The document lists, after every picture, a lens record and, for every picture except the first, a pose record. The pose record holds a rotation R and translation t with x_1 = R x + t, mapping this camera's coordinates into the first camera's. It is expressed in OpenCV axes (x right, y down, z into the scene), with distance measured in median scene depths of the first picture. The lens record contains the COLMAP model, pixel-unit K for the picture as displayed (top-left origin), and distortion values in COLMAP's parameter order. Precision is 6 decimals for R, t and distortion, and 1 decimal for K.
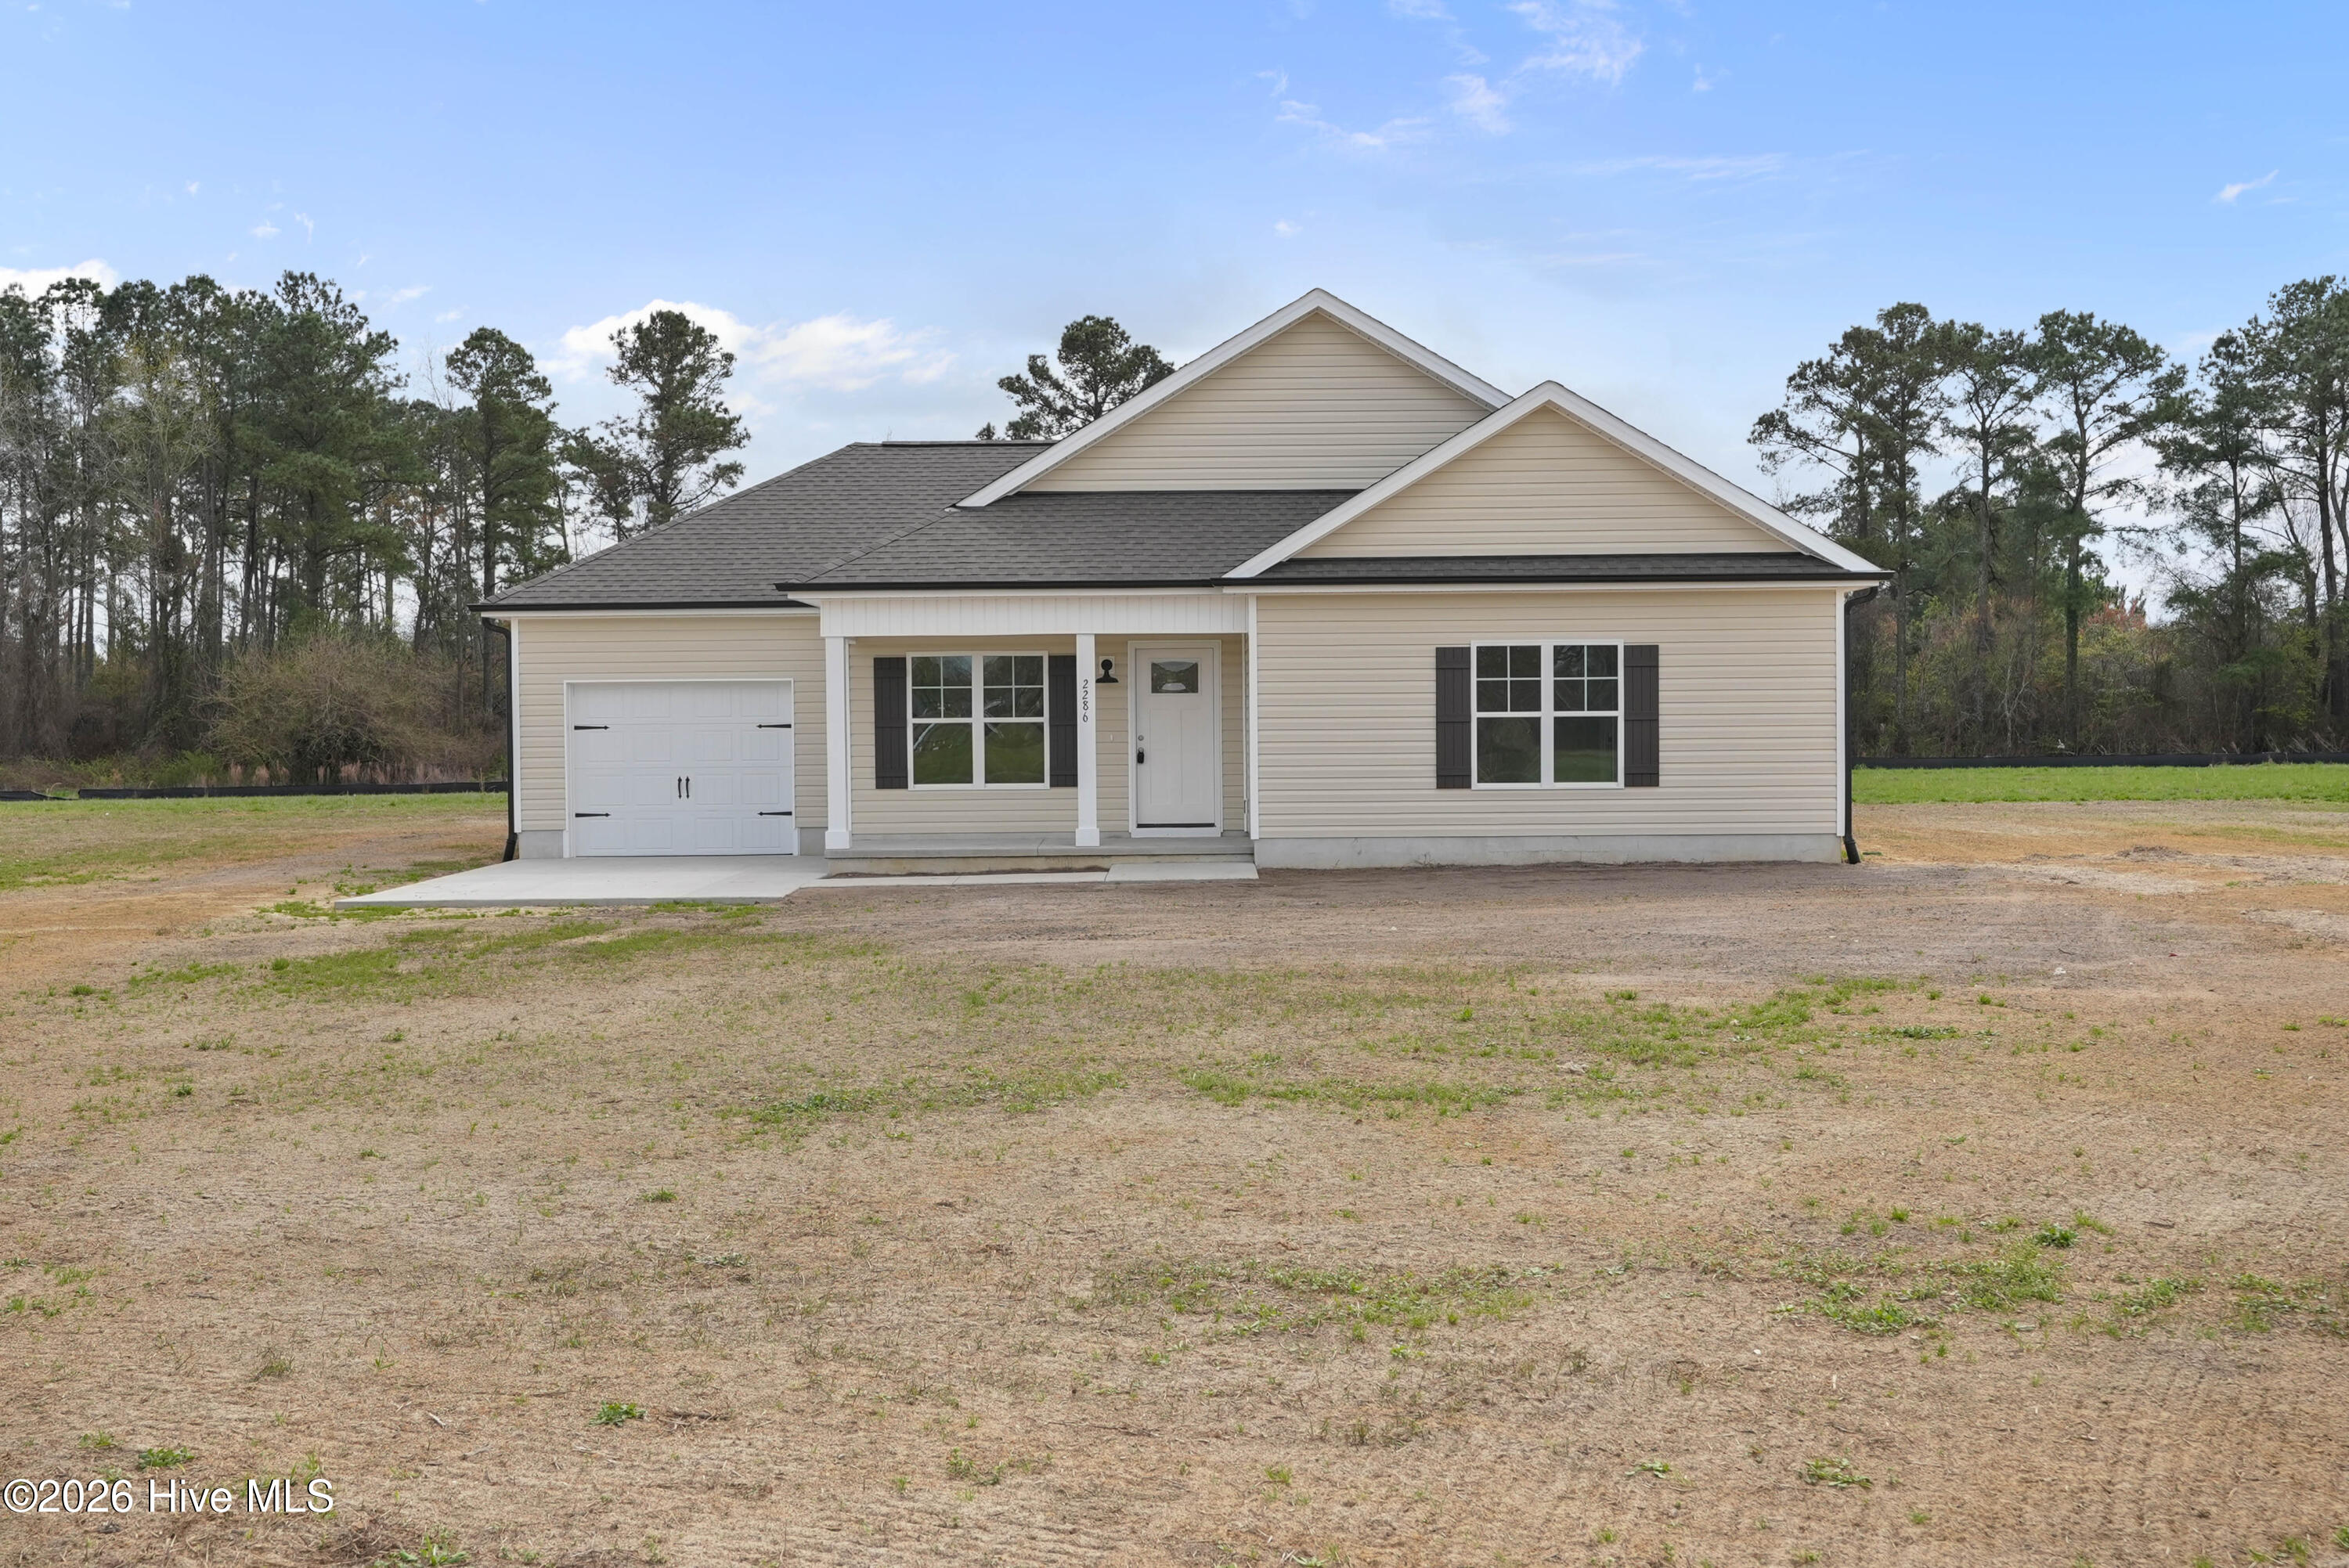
lens RADIAL K [[2732.9, 0, 1174.5], [0, 2732.9, 784.0], [0, 0, 1]] dist [0.001698, 0.000671]
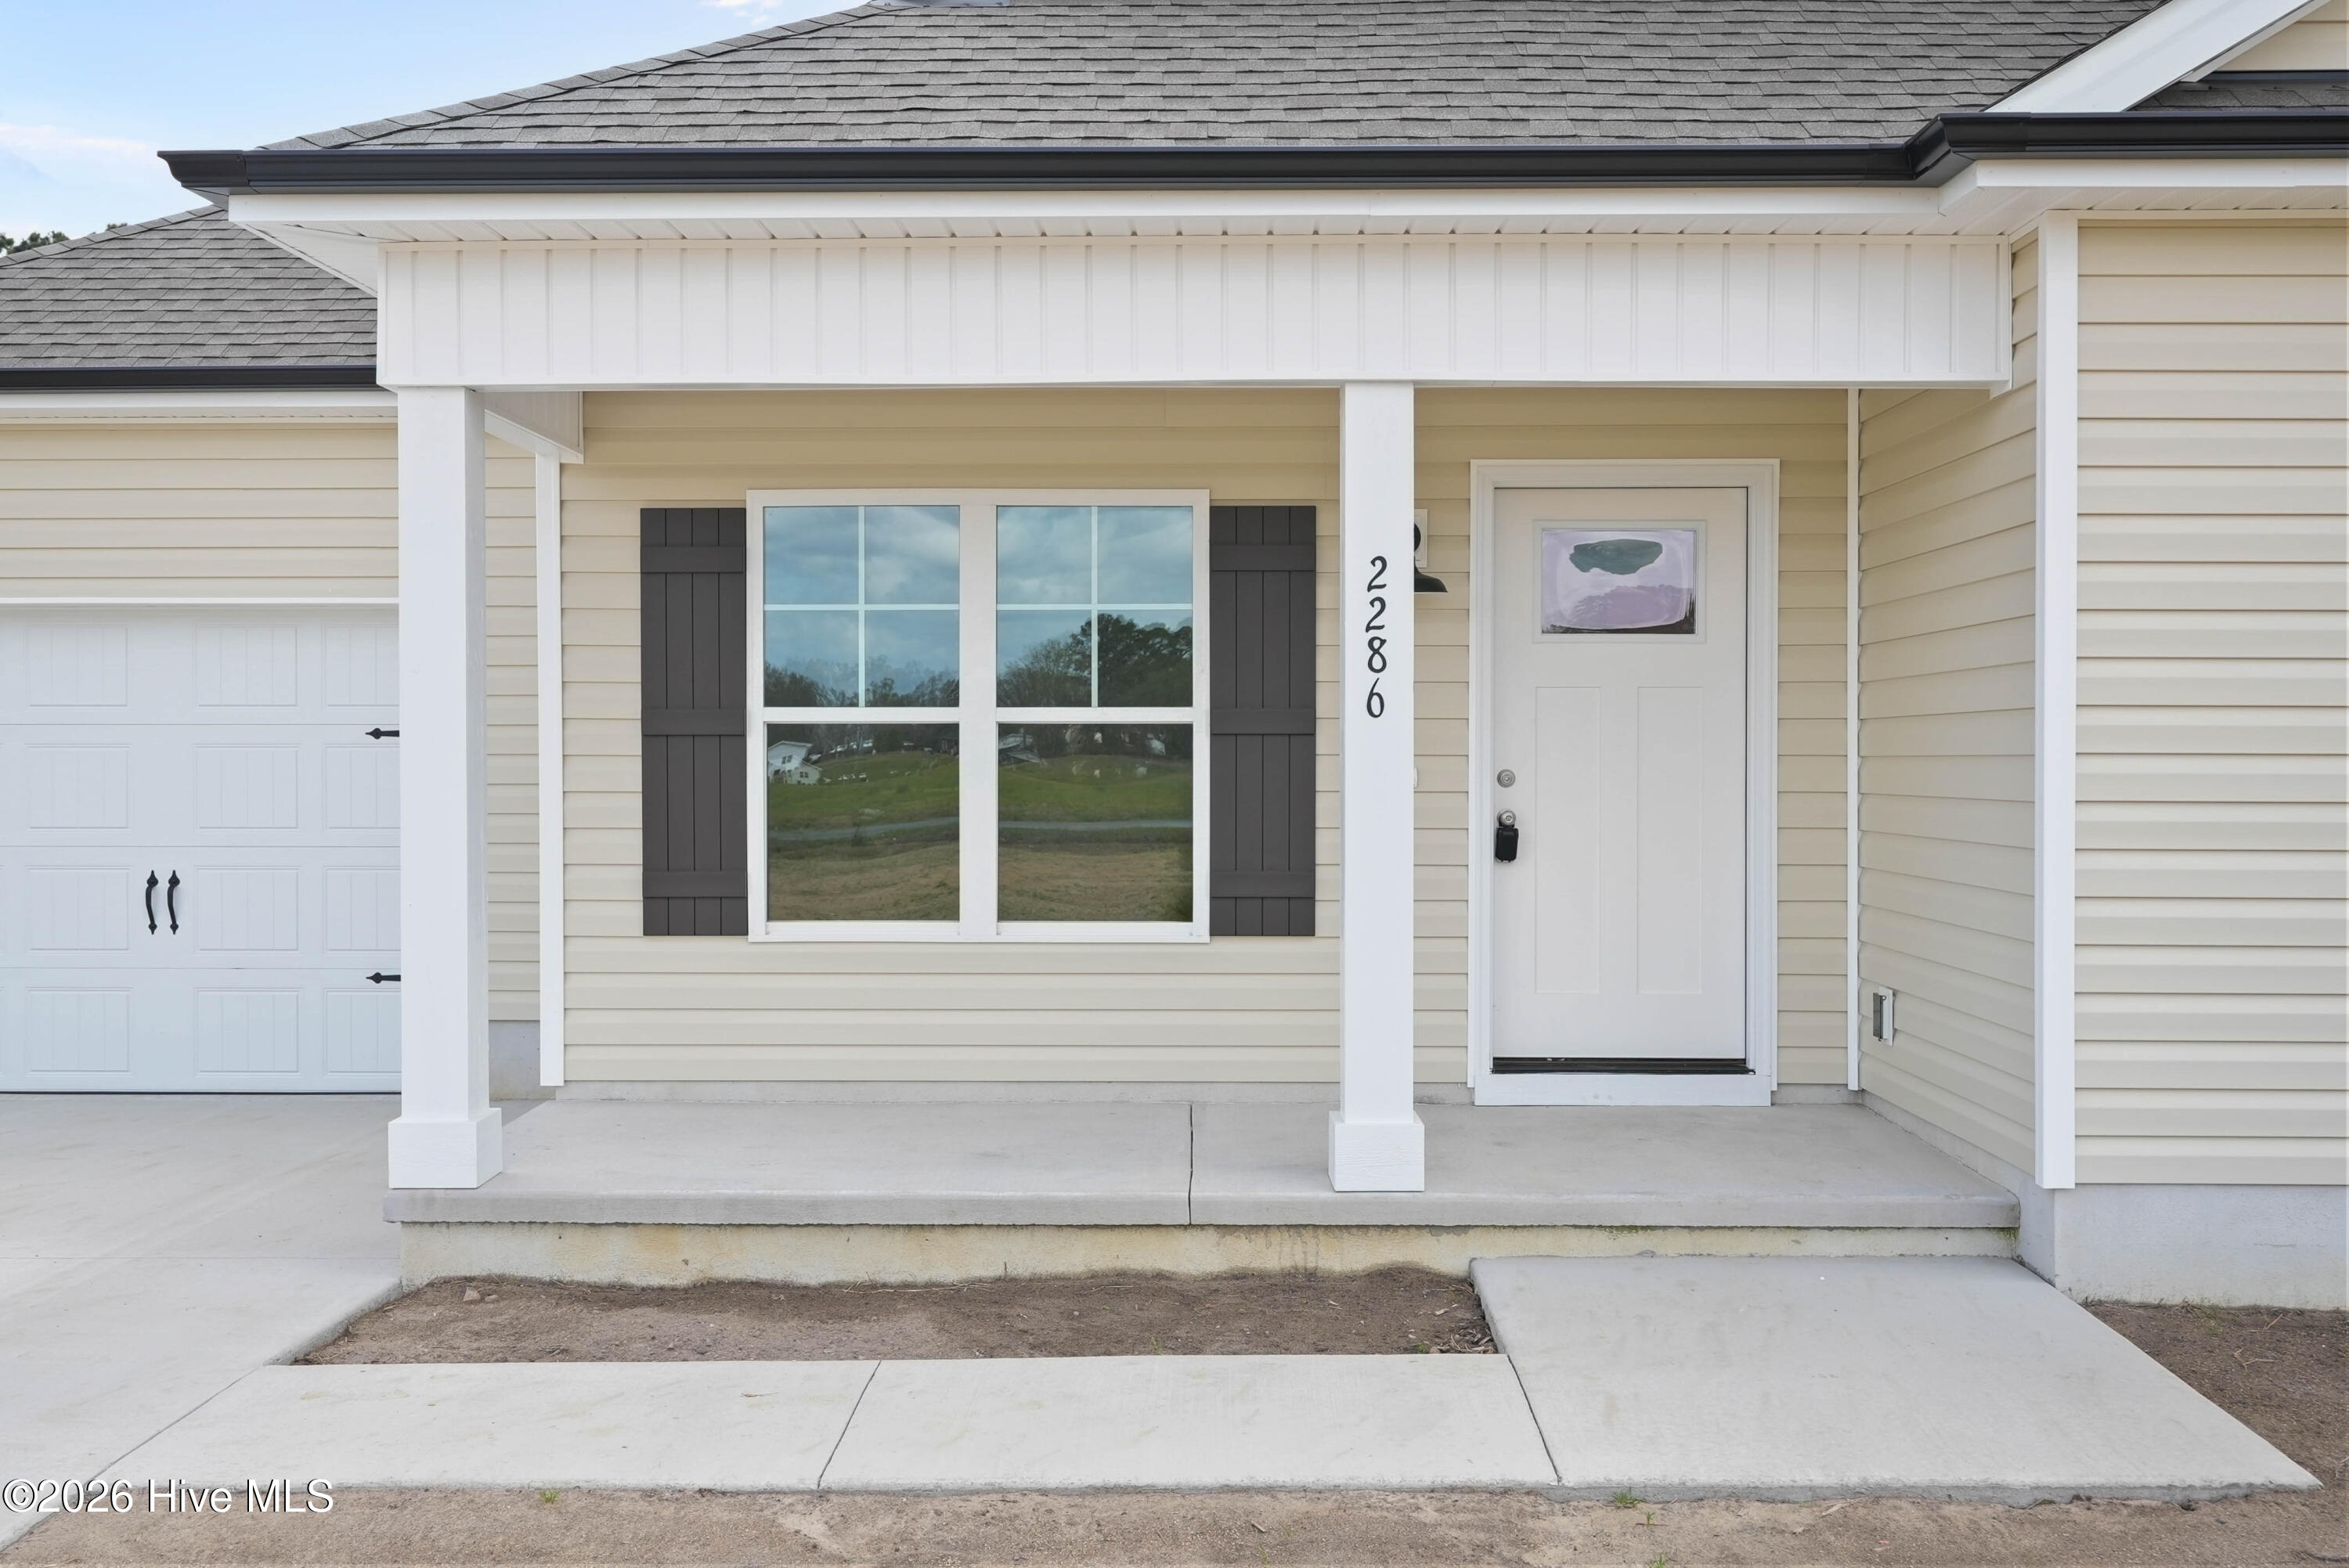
lens RADIAL K [[2732.9, 0, 1174.5], [0, 2732.9, 784.0], [0, 0, 1]] dist [0.001698, 0.000671]
pose [[0.999835, 0.010380, -0.014910, -0.045223], [-0.010571, 0.999862, -0.012808, -0.011936], [0.014775, 0.012964, 0.999807, 0.695466]]
